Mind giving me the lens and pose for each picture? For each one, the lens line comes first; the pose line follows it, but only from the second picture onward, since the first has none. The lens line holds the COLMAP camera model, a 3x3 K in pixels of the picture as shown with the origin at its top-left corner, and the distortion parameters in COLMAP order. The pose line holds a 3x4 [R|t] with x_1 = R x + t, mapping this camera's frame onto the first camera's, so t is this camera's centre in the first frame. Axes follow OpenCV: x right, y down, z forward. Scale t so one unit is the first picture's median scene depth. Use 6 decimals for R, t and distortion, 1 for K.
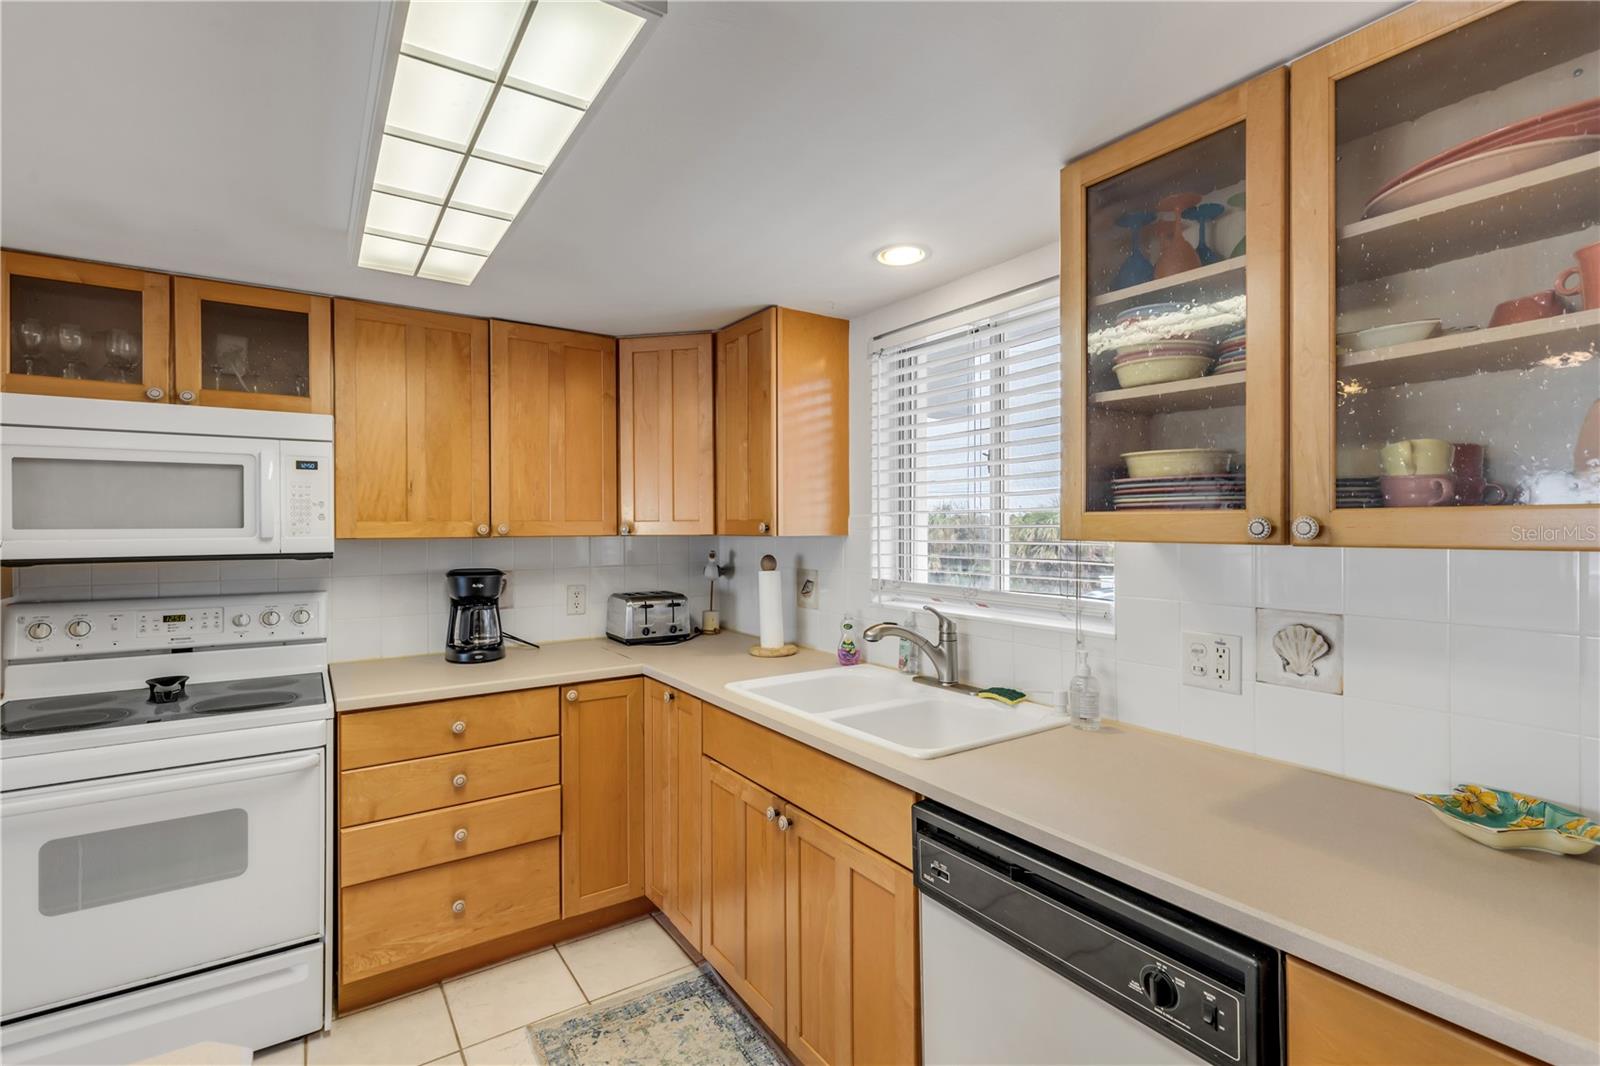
lens RADIAL K [[729.0, 0, 792.8], [0, 729.0, 526.5], [0, 0, 1]] dist [0.008153, -0.002034]
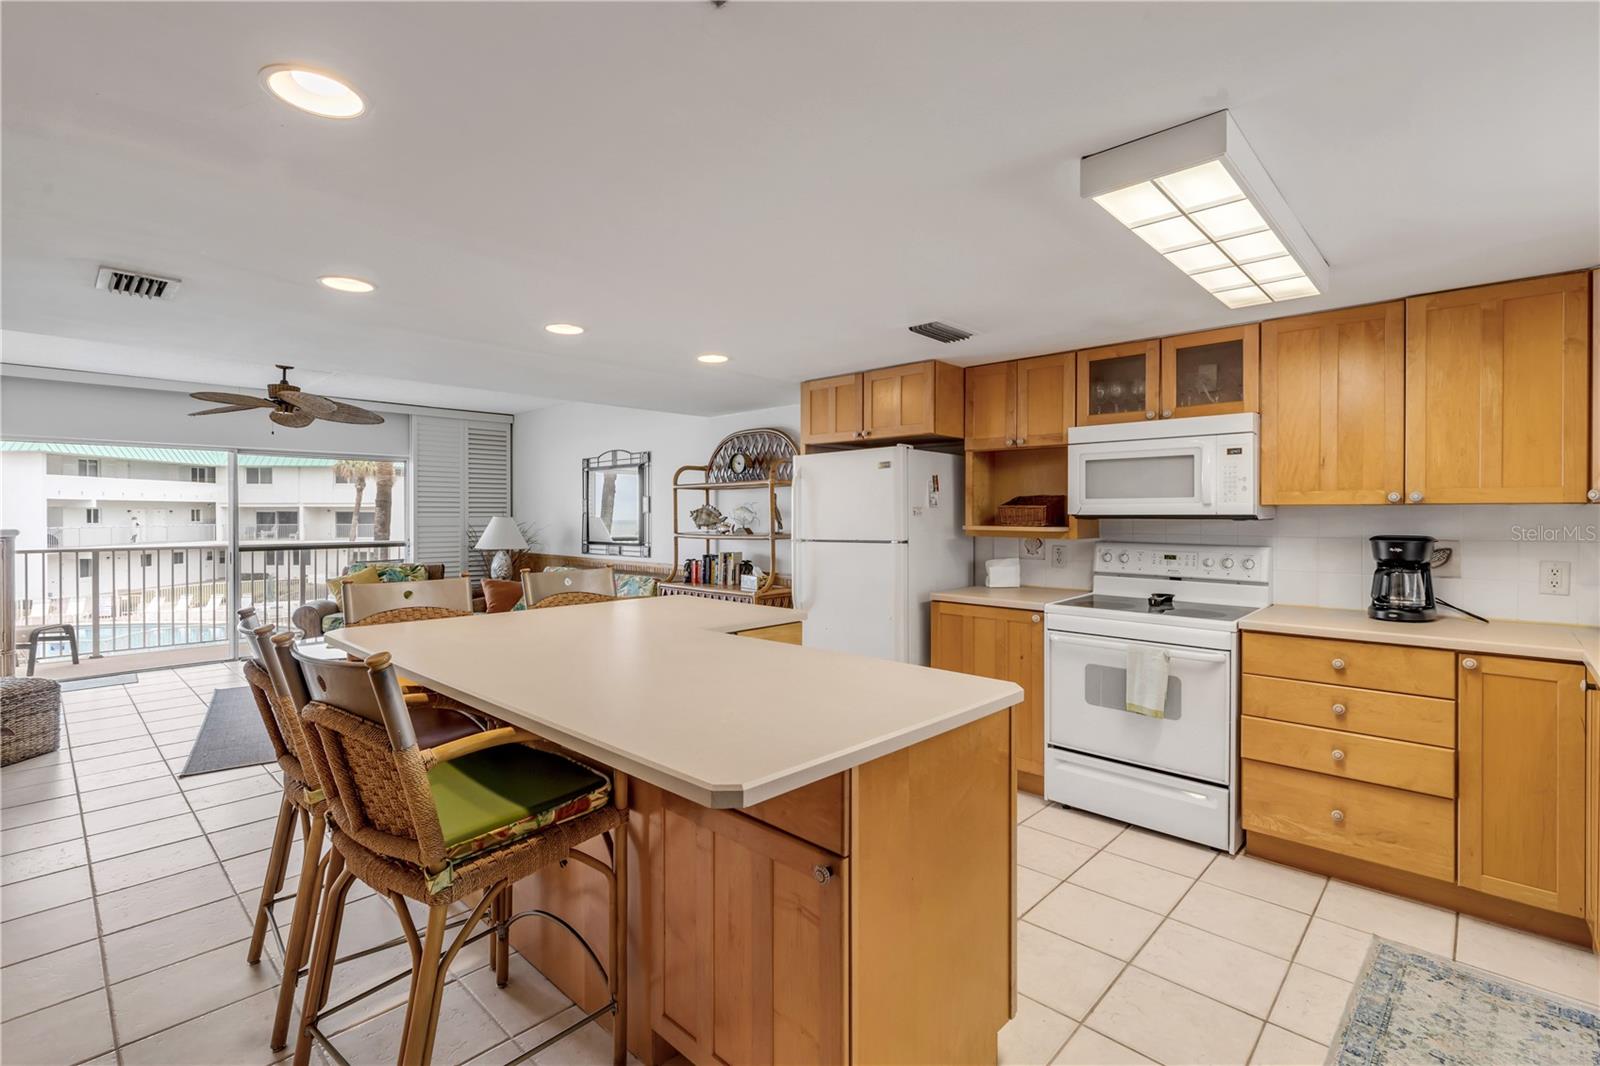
lens RADIAL K [[729.0, 0, 801.1], [0, 729.0, 516.1], [0, 0, 1]] dist [0.008153, -0.002034]
pose [[0.222093, 0.007735, -0.974995, 0.521817], [-0.000841, 0.999970, 0.007742, 0.029844], [0.975025, -0.000899, 0.222092, -0.108509]]
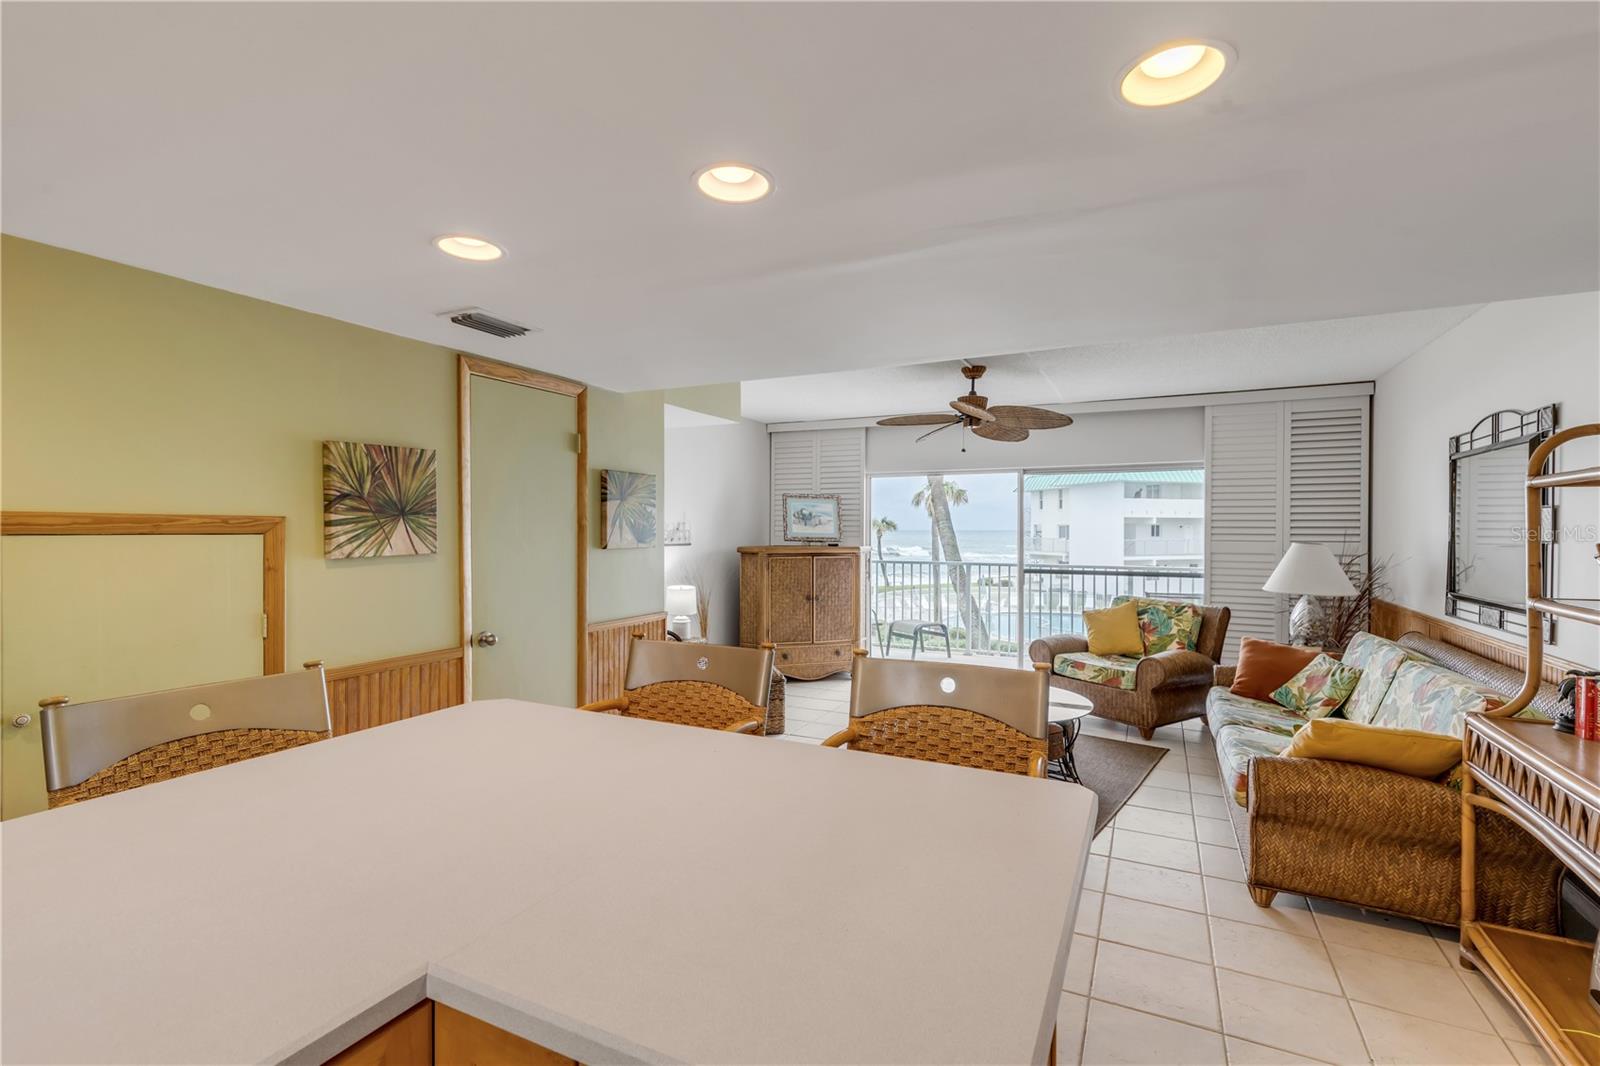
lens RADIAL K [[729.0, 0, 797.3], [0, 729.0, 535.3], [0, 0, 1]] dist [0.008153, -0.002034]
pose [[-0.864298, 0.008418, -0.502909, -0.742970], [0.001825, 0.999906, 0.013601, 0.002896], [0.502976, 0.010838, -0.864232, 0.436932]]
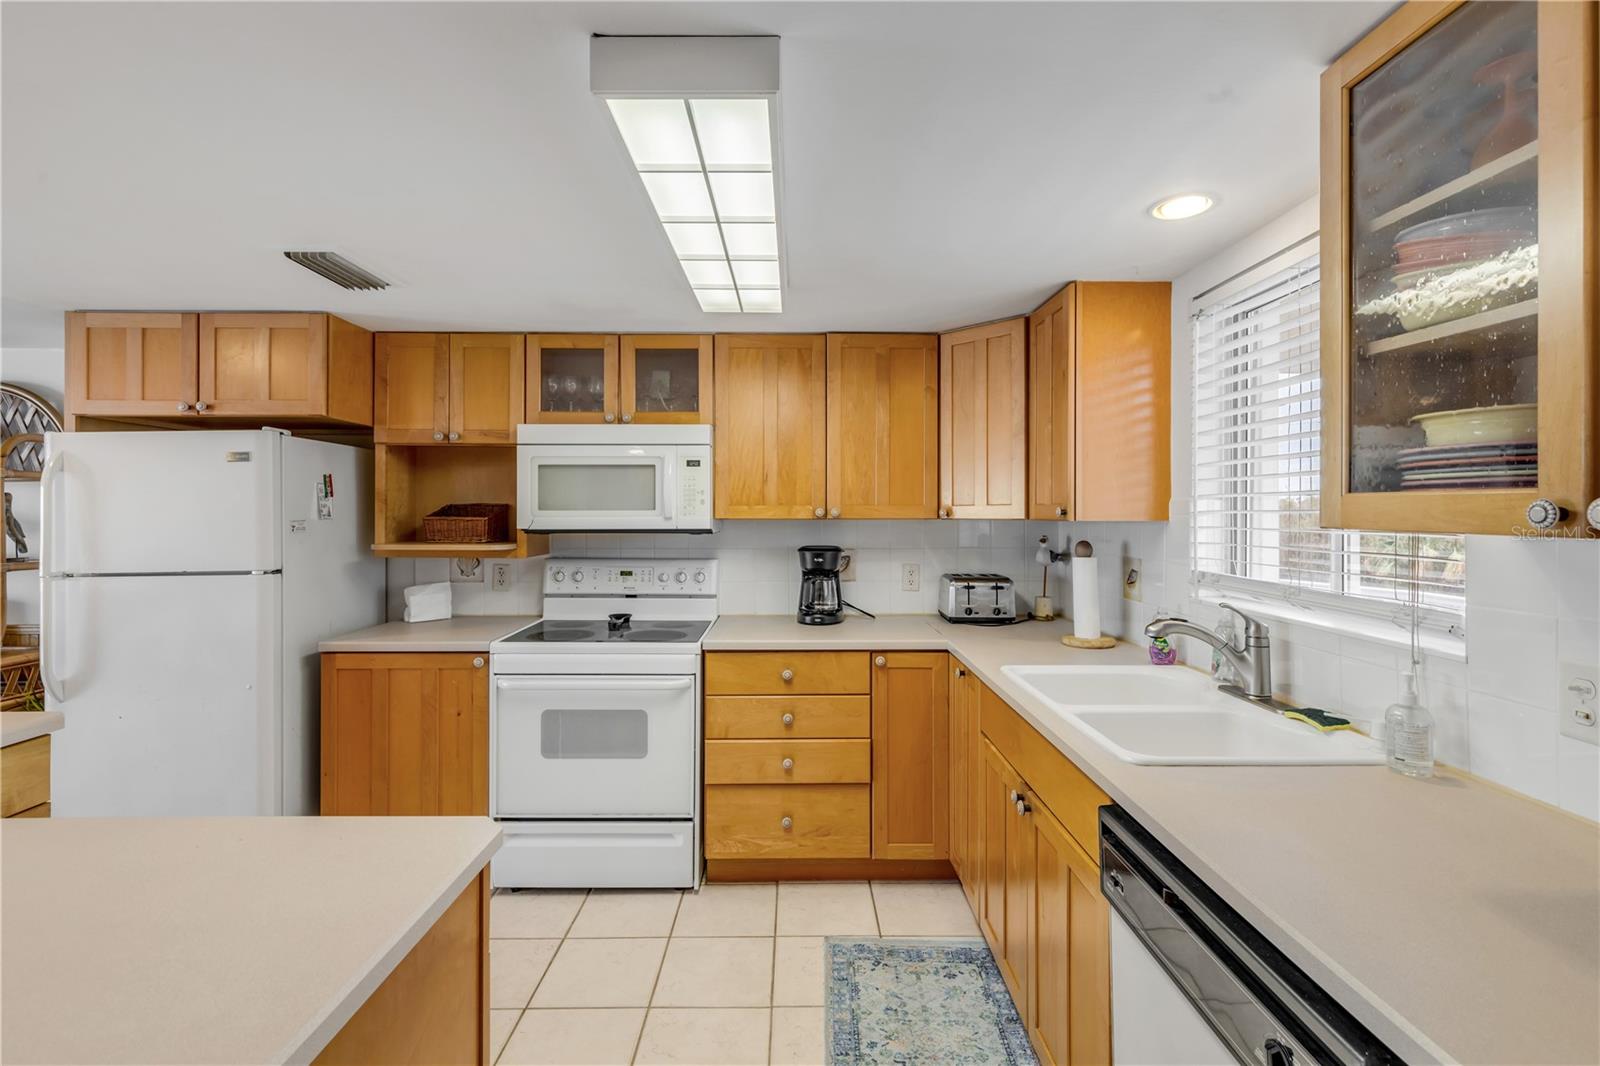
lens RADIAL K [[729.0, 0, 798.9], [0, 729.0, 509.3], [0, 0, 1]] dist [0.008153, -0.002034]
pose [[0.834414, 0.002832, -0.551131, 0.237815], [-0.004044, 0.999991, -0.000985, 0.000541], [0.551124, 0.003050, 0.834418, -0.001934]]
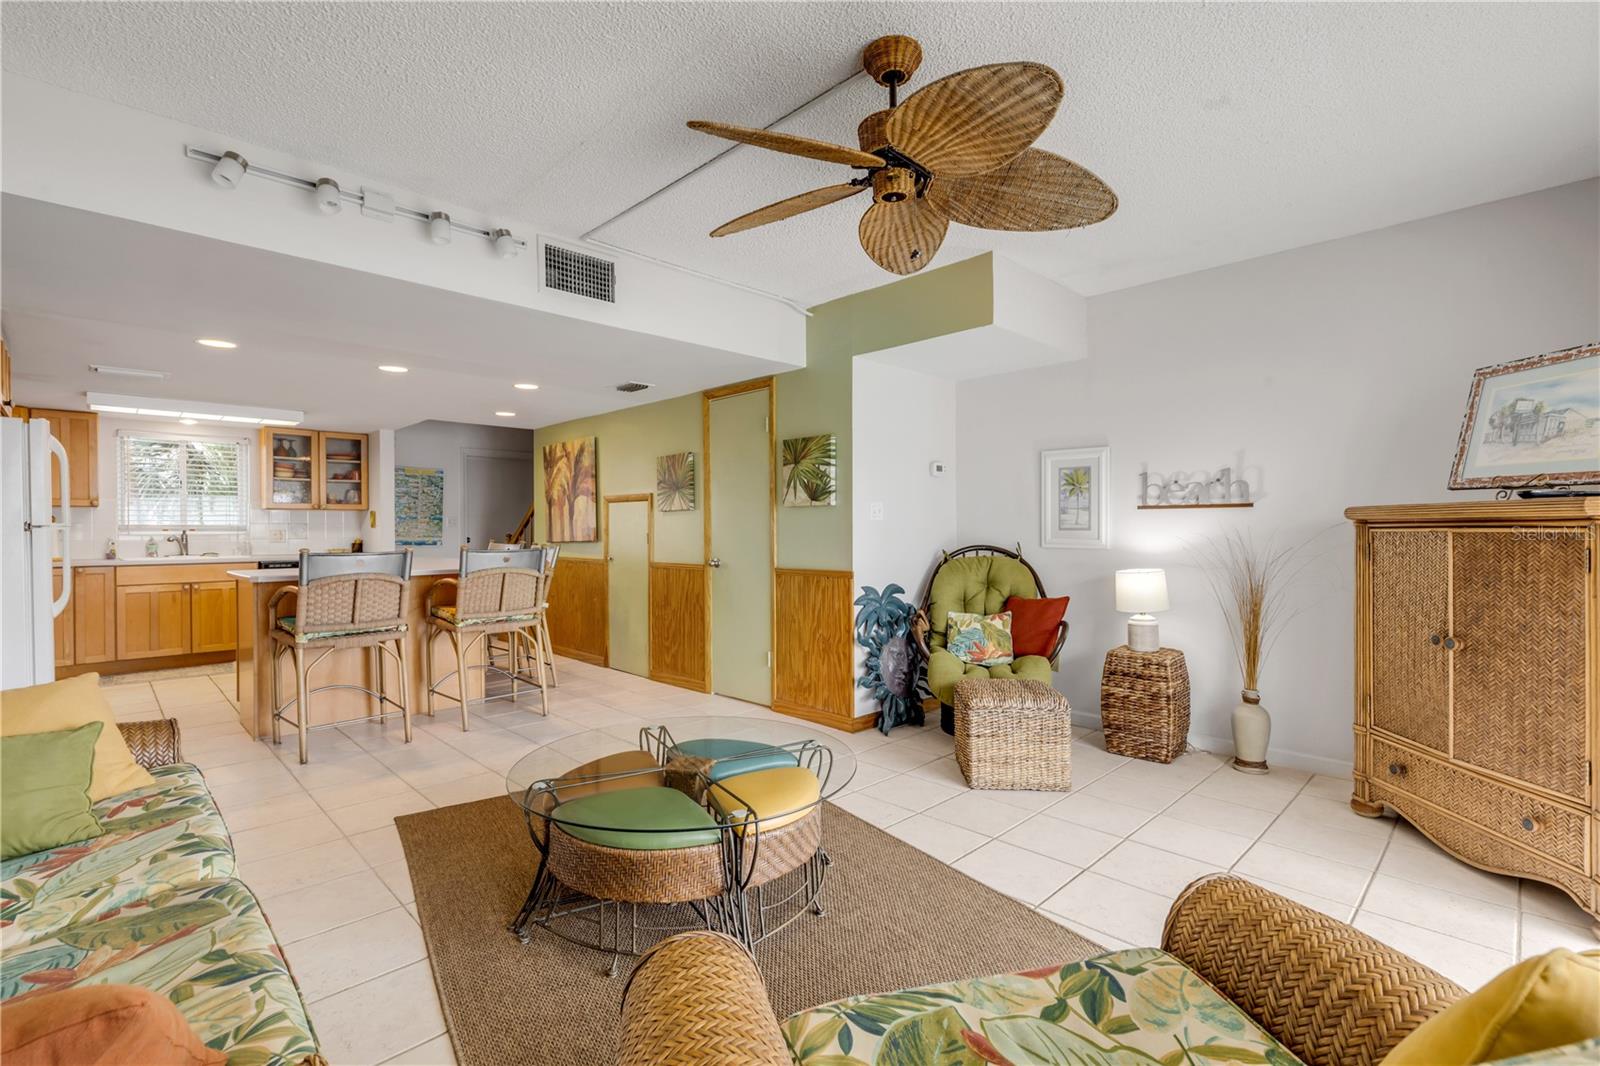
lens RADIAL K [[729.0, 0, 800.9], [0, 729.0, 535.8], [0, 0, 1]] dist [0.008153, -0.002034]
pose [[-0.186263, -0.002174, 0.982497, -3.373817], [0.006583, 0.999972, 0.003460, 0.139940], [-0.982478, 0.007112, -0.186244, -1.012451]]
